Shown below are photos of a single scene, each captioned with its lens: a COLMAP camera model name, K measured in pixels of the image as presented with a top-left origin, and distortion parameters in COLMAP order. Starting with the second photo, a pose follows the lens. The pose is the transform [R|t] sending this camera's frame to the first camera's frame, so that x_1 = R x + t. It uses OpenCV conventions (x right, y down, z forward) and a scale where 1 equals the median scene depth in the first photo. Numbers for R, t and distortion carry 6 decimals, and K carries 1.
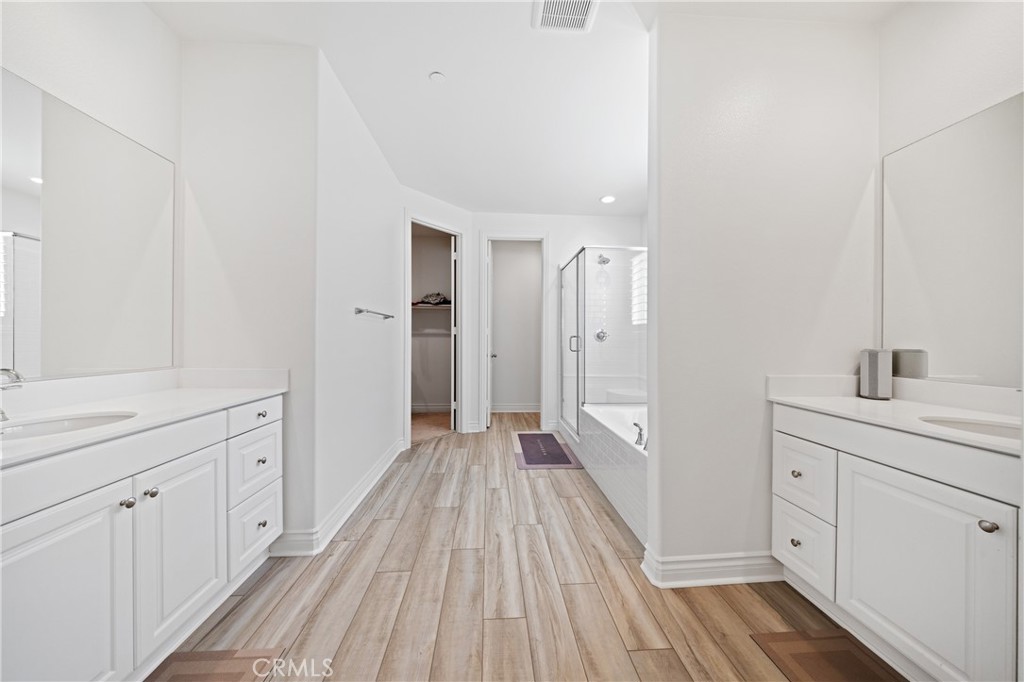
lens RADIAL K [[342.9, 0, 512.0], [0, 342.9, 341.0], [0, 0, 1]] dist [-0.000500, -0.000041]
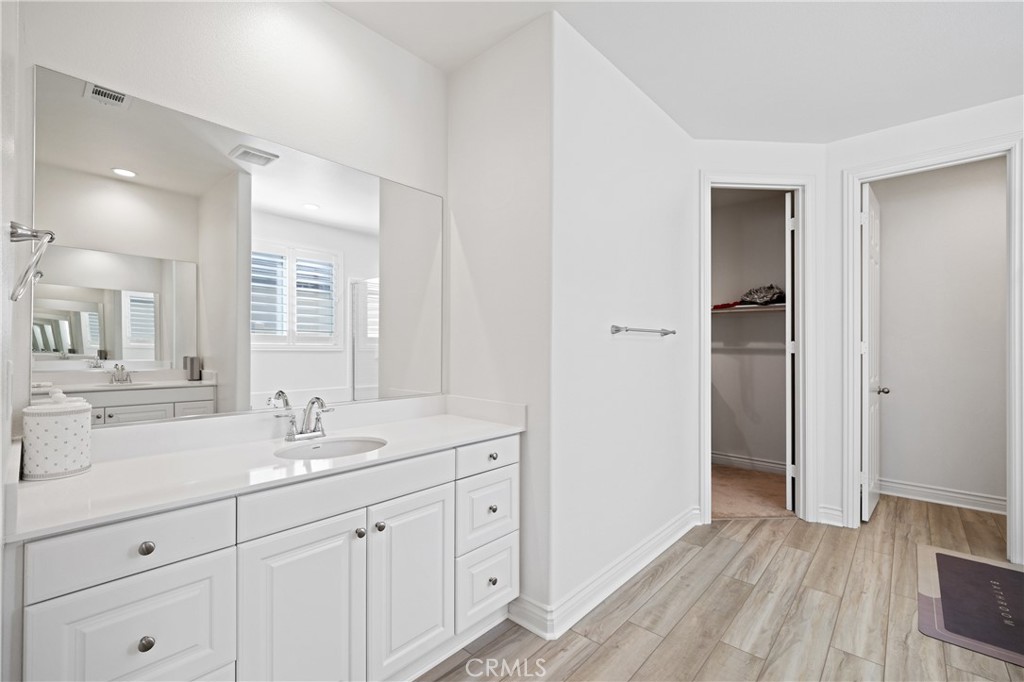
lens RADIAL K [[451.5, 0, 512.0], [0, 451.5, 341.0], [0, 0, 1]] dist [0.001530, 0.000262]
pose [[0.699234, -0.005270, -0.714874, 0.081145], [-0.005163, 0.999910, -0.012421, -0.040163], [0.714874, 0.012376, 0.699143, 0.122021]]
